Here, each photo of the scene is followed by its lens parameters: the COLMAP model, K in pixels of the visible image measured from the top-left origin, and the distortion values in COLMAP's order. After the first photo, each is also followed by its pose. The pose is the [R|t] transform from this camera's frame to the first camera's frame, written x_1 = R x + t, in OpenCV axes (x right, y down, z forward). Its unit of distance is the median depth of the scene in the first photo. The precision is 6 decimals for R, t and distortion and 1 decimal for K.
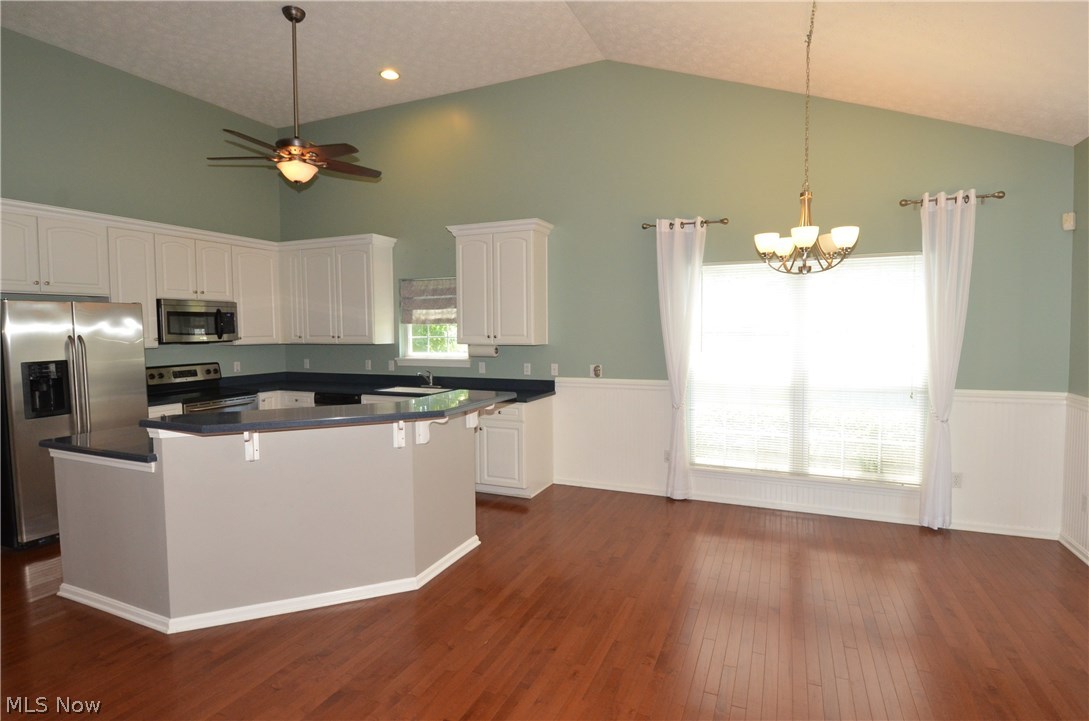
lens RADIAL K [[545.5, 0, 545.9], [0, 545.5, 357.7], [0, 0, 1]] dist [-0.005510, -0.000498]
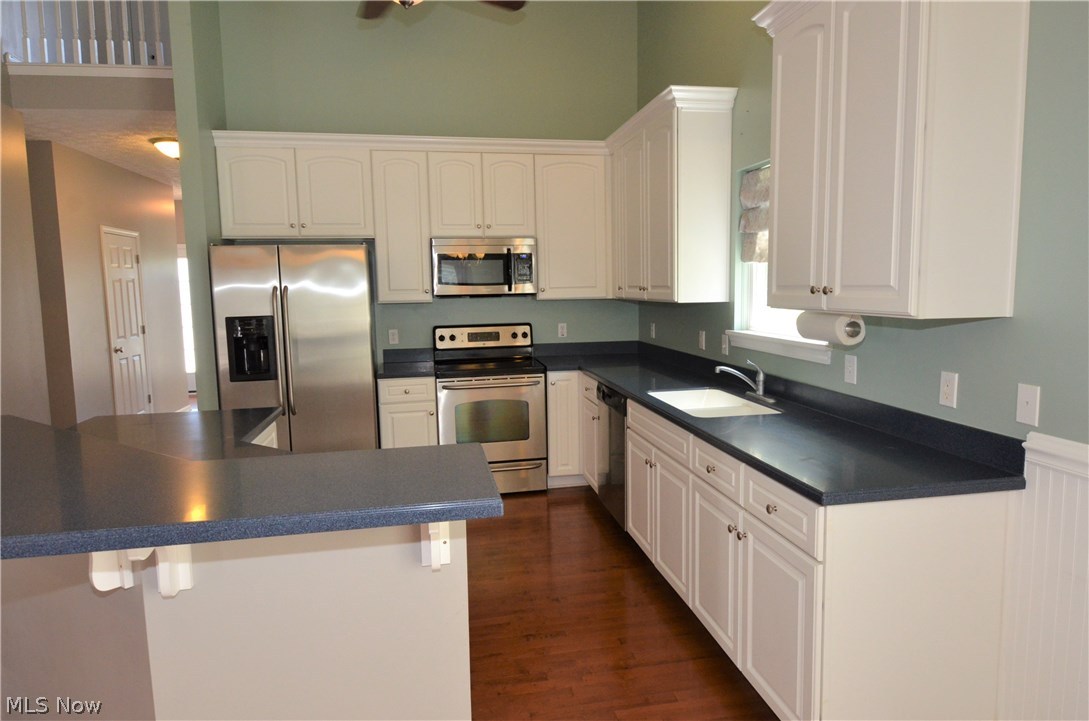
lens RADIAL K [[661.0, 0, 548.8], [0, 661.0, 359.8], [0, 0, 1]] dist [0.005211, -0.001072]
pose [[0.573910, 0.091441, -0.813797, 0.146407], [-0.033213, 0.995528, 0.088439, -0.023539], [0.818245, -0.023728, 0.574380, 0.556332]]
